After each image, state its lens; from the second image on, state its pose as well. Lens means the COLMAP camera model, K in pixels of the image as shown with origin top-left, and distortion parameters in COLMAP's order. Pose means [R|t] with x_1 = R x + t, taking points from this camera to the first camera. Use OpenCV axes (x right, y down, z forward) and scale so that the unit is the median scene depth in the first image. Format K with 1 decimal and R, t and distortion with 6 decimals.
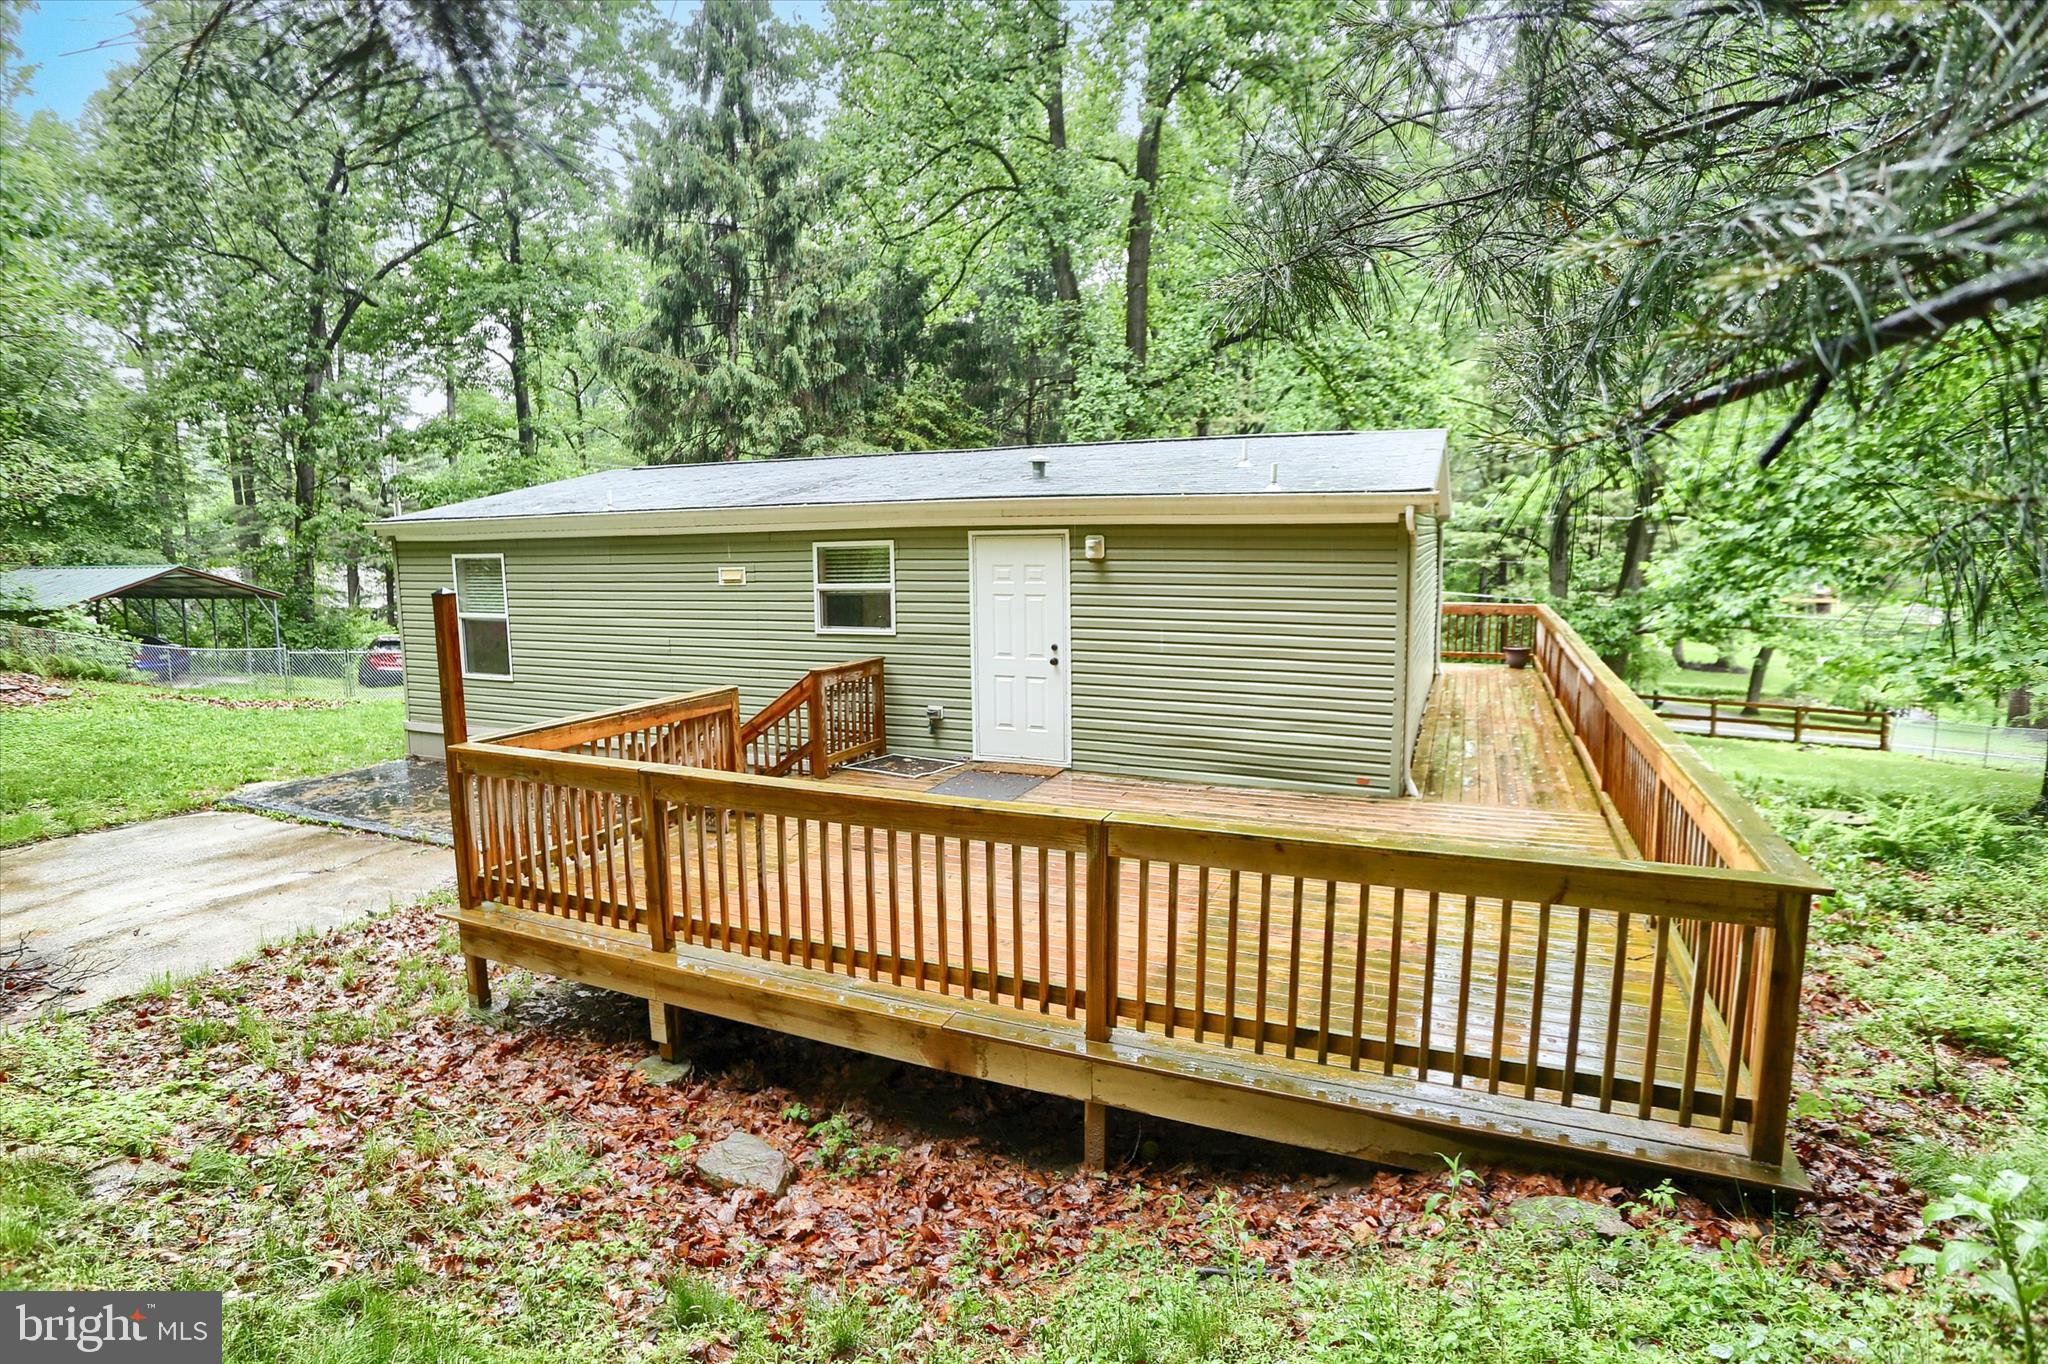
lens RADIAL K [[1062.0, 0, 1013.6], [0, 1062.0, 679.7], [0, 0, 1]] dist [-0.058912, 0.029185]
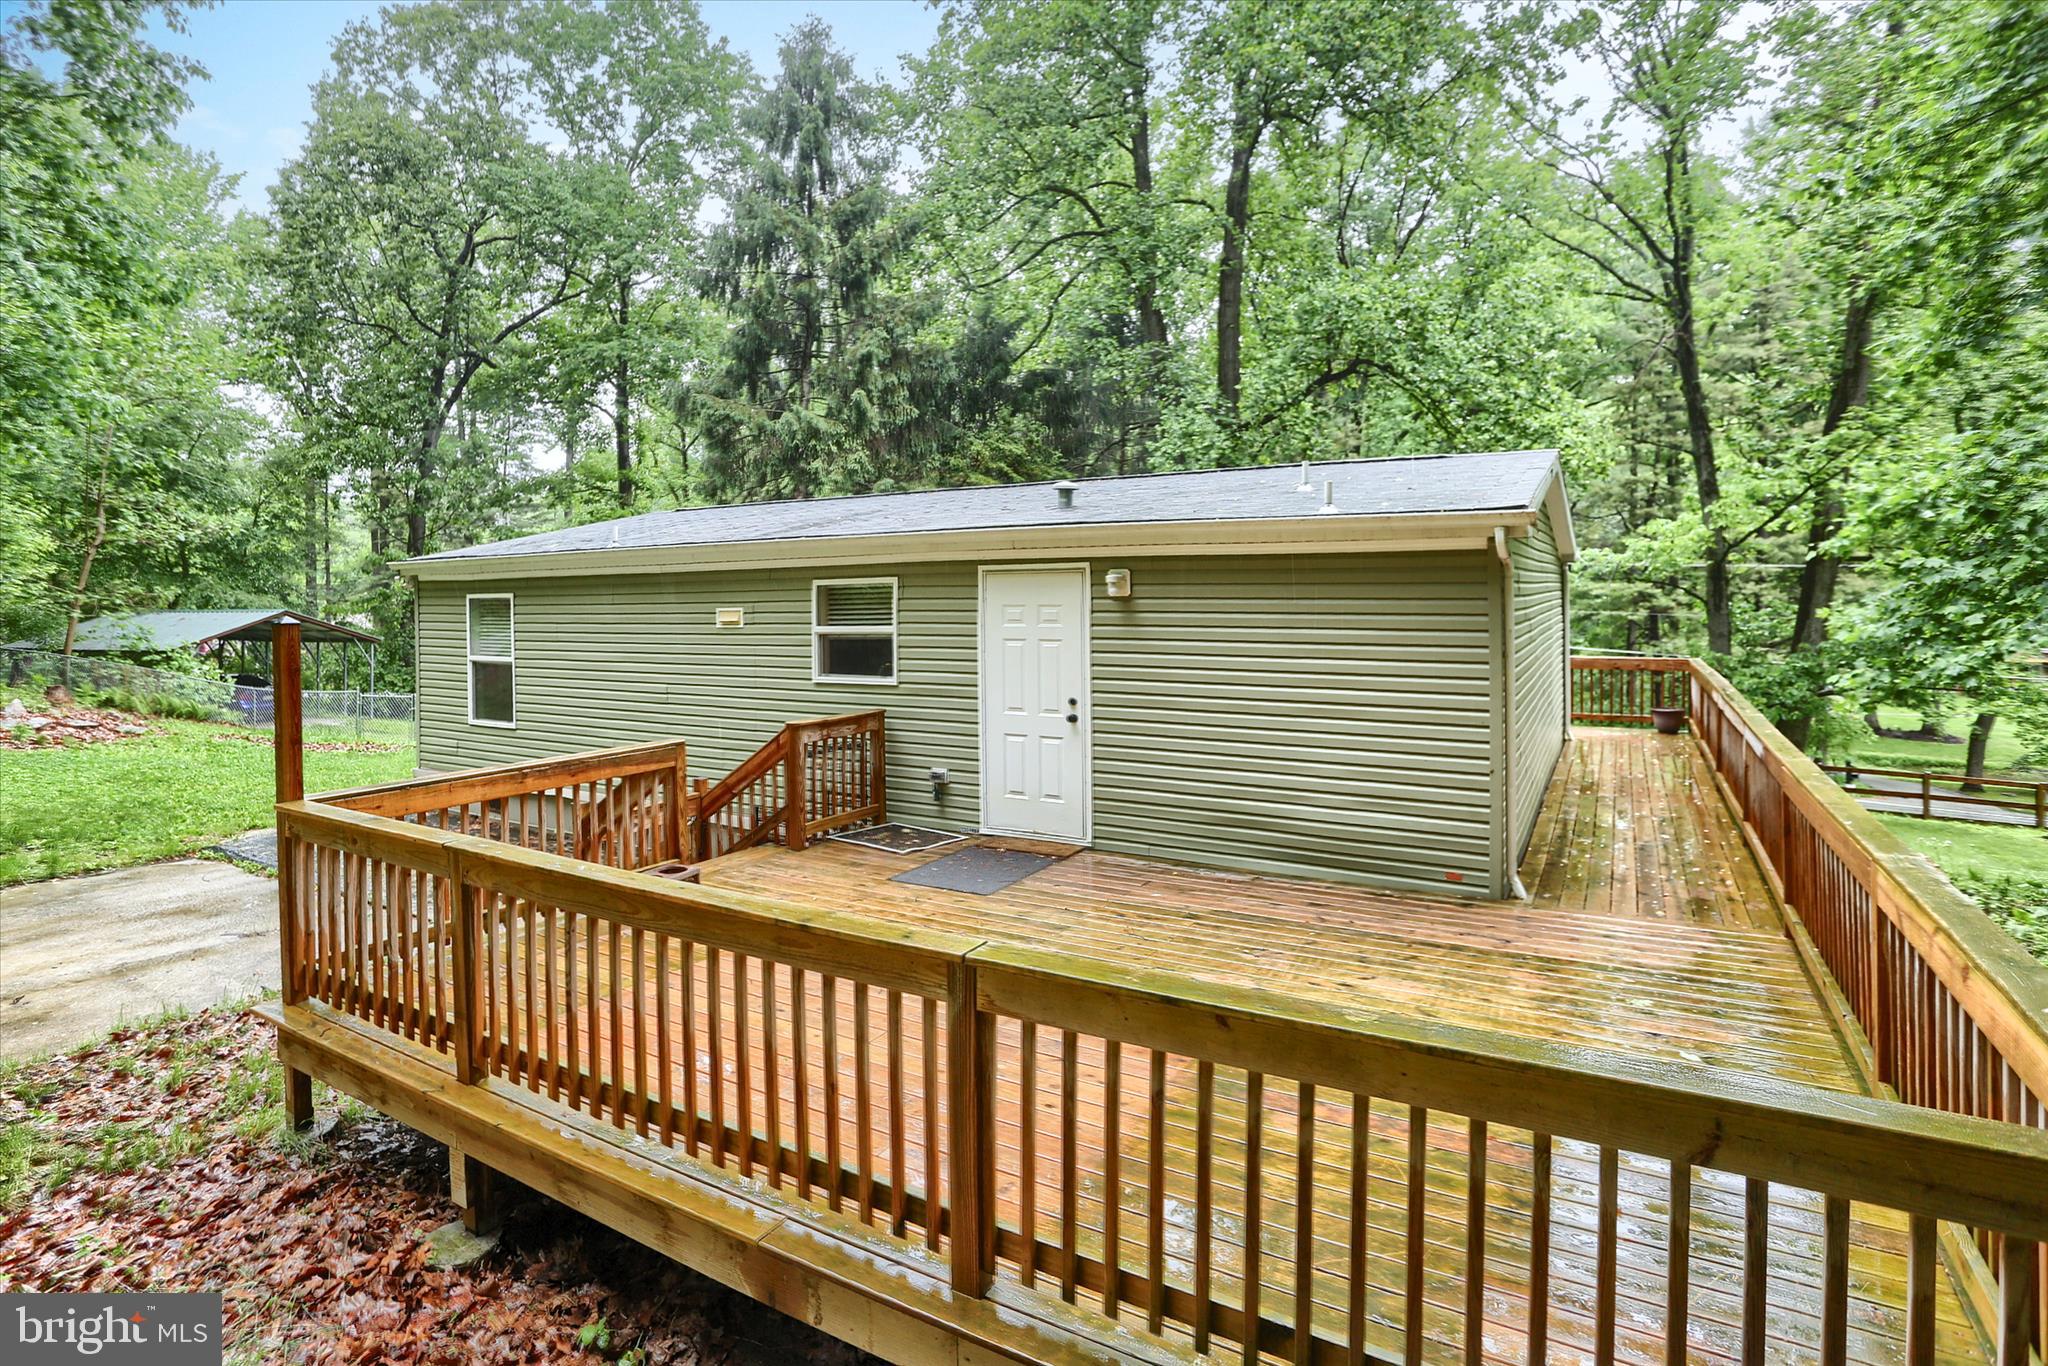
lens RADIAL K [[1082.5, 0, 976.4], [0, 1082.5, 604.3], [0, 0, 1]] dist [-0.059490, 0.031169]
pose [[0.990900, 0.002661, -0.134577, 0.060902], [-0.018964, 0.992592, -0.120007, -0.002011], [0.133260, 0.121467, 0.983609, 0.103964]]
